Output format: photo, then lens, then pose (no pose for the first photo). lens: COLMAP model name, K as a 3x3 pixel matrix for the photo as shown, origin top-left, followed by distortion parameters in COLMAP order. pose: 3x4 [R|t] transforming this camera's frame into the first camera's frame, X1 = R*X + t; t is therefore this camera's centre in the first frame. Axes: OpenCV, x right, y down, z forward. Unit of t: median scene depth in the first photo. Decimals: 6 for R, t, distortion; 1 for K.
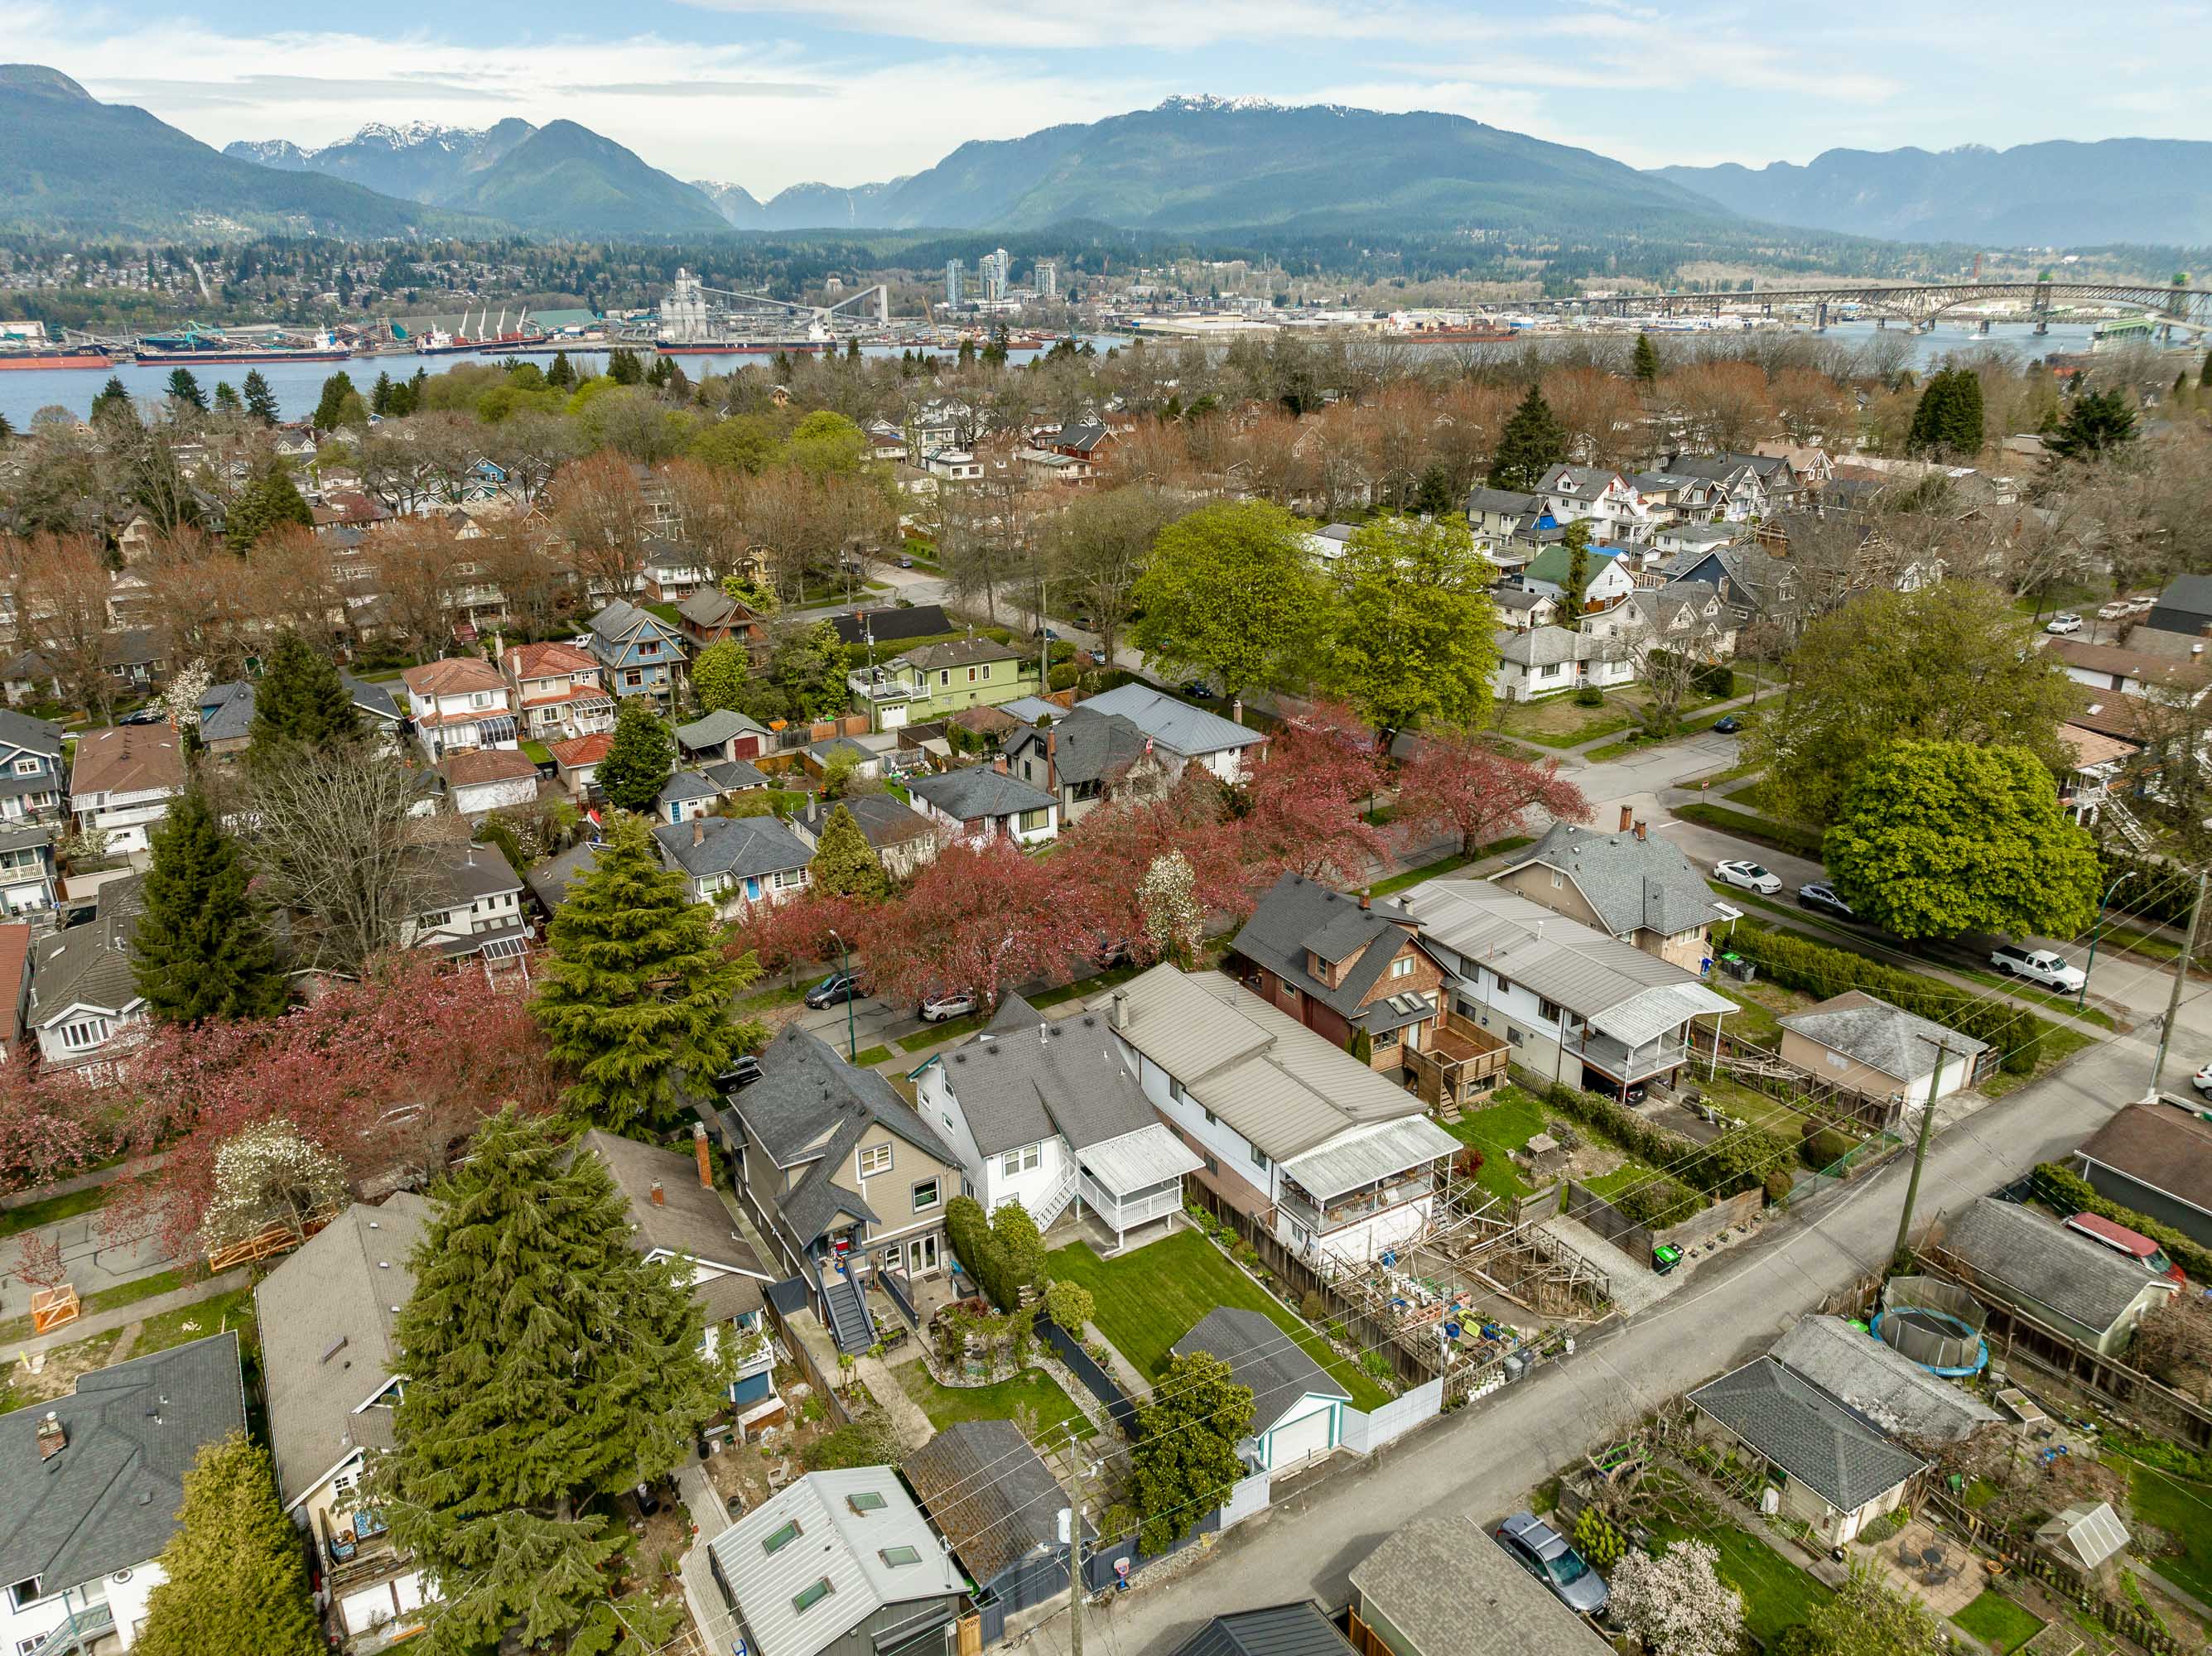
lens RADIAL K [[1555.1, 0, 1106.0], [0, 1555.1, 828.0], [0, 0, 1]] dist [-0.040681, 0.019589]
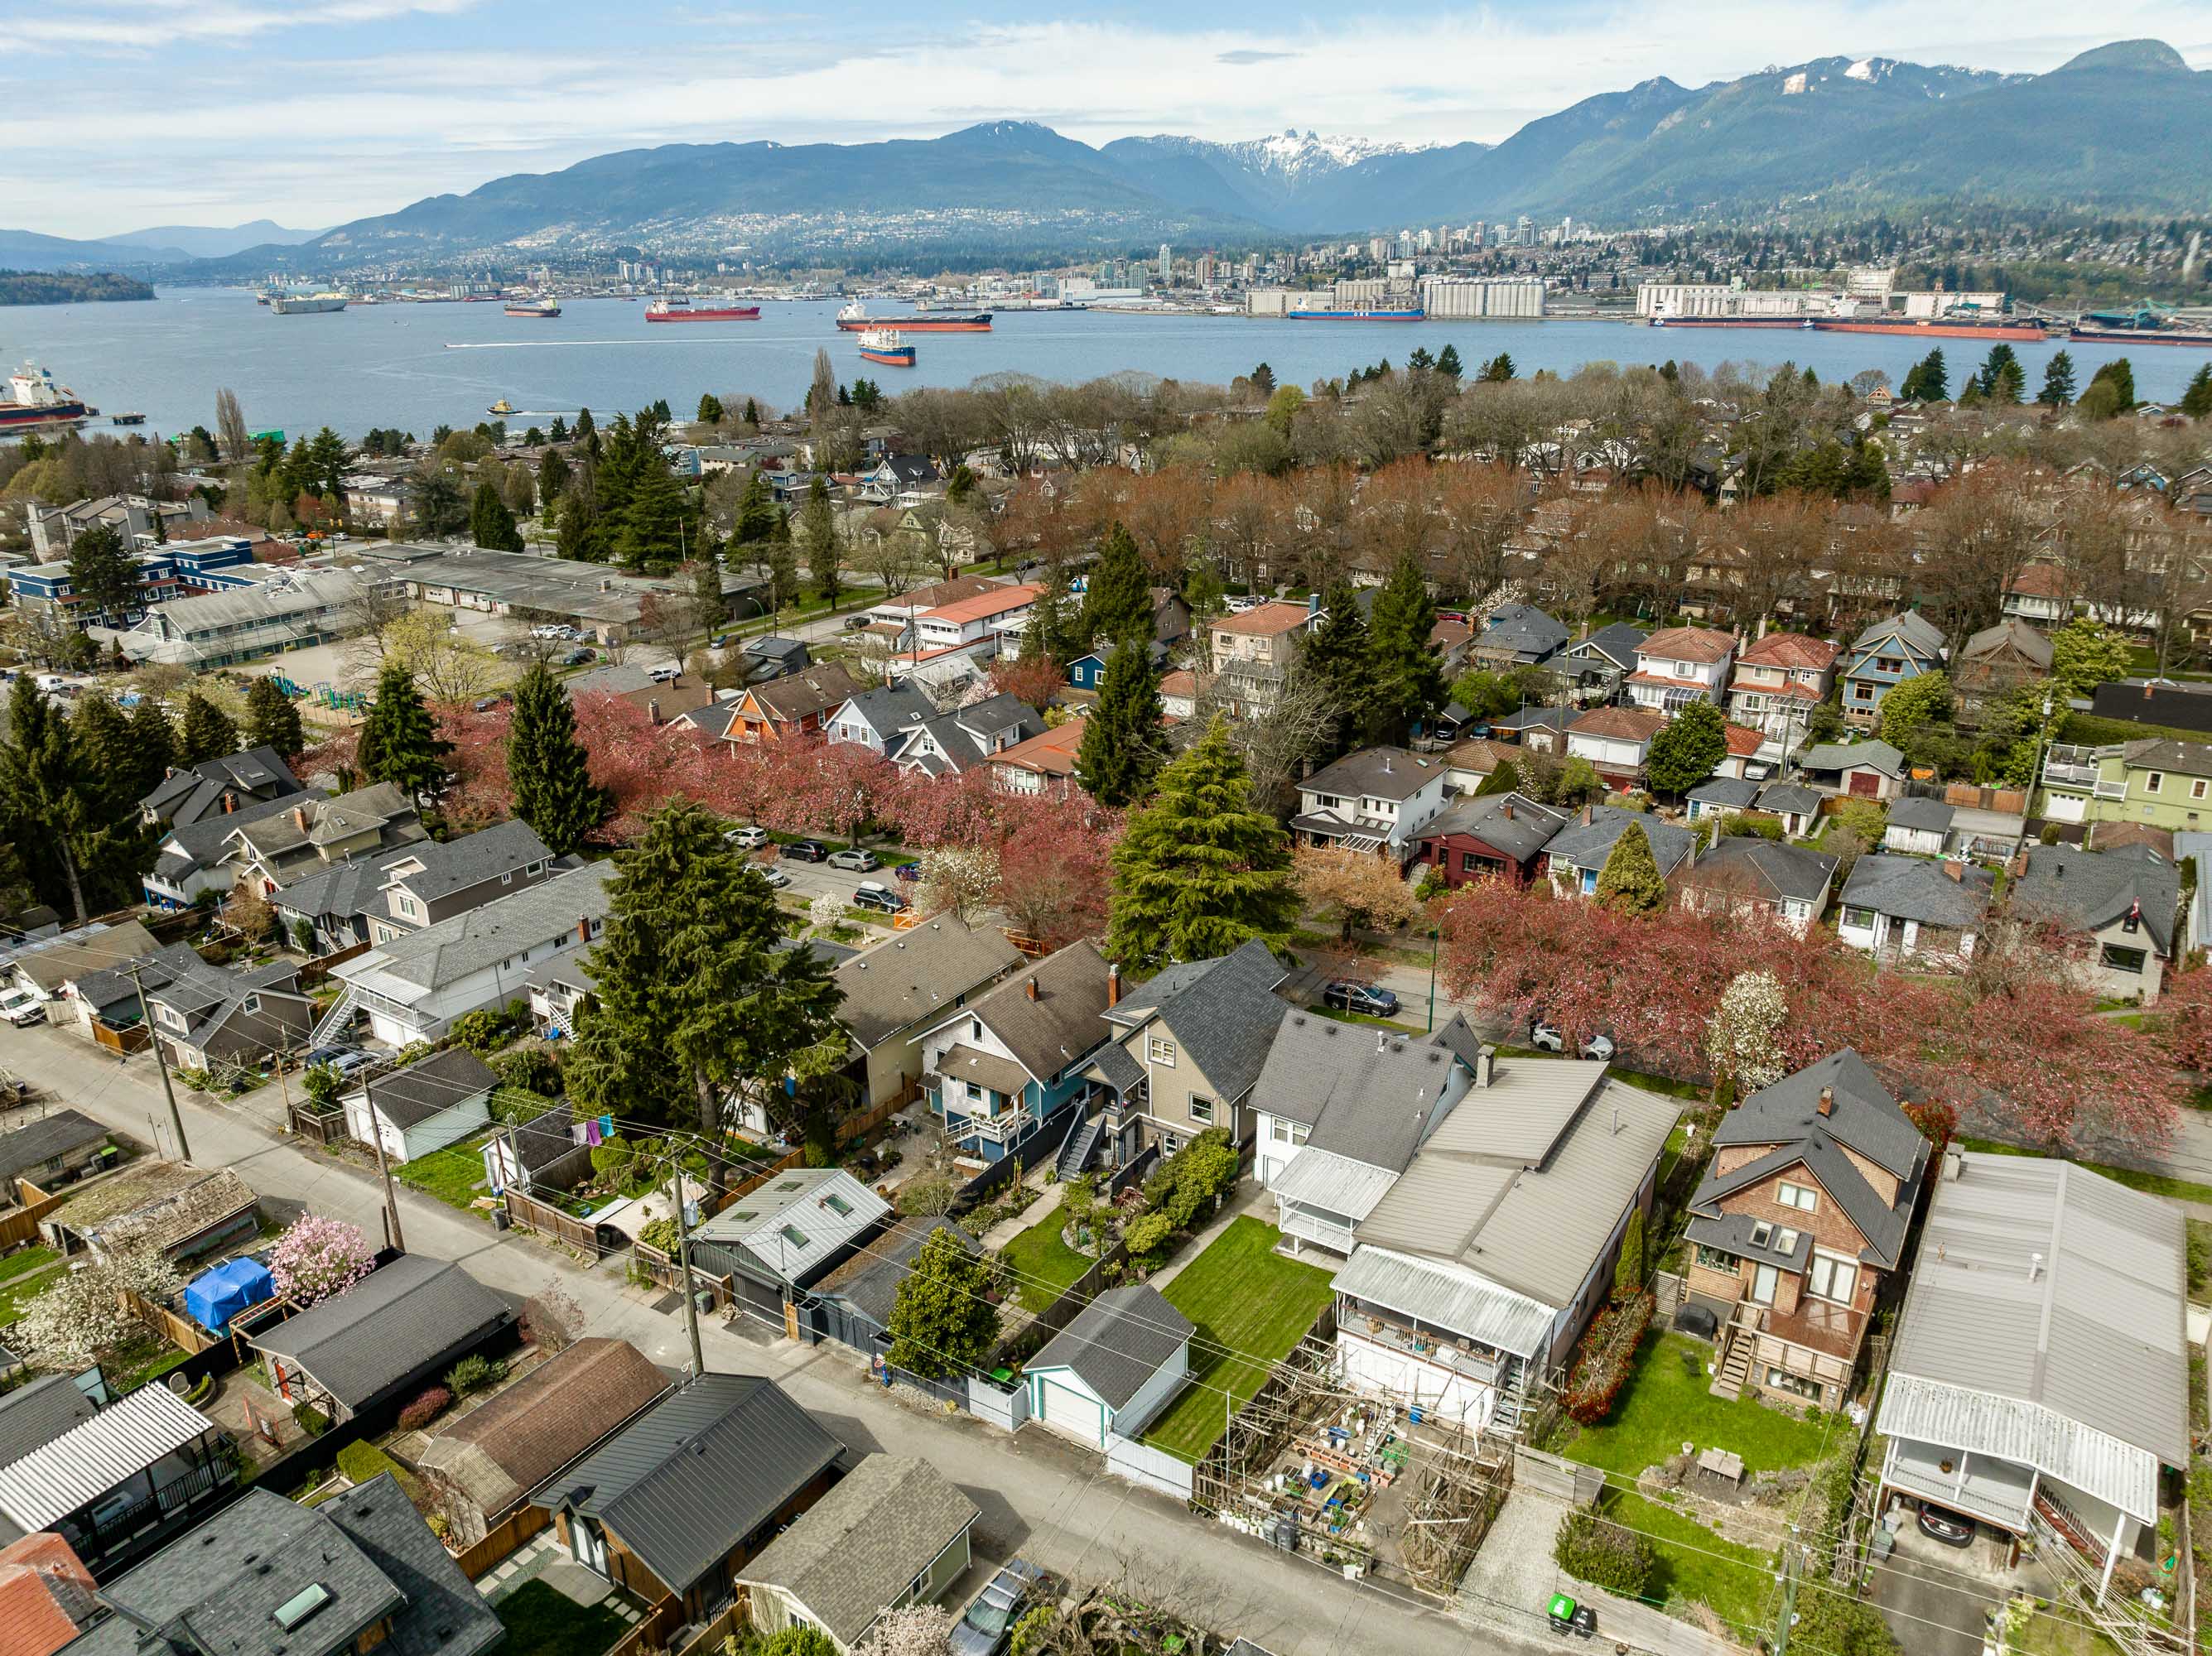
lens RADIAL K [[1555.1, 0, 1106.0], [0, 1555.1, 828.0], [0, 0, 1]] dist [-0.040681, 0.019589]
pose [[0.440952, 0.313683, -0.840931, 0.609062], [-0.300851, 0.934391, 0.190791, -0.118529], [0.845606, 0.168866, 0.506393, 0.297697]]
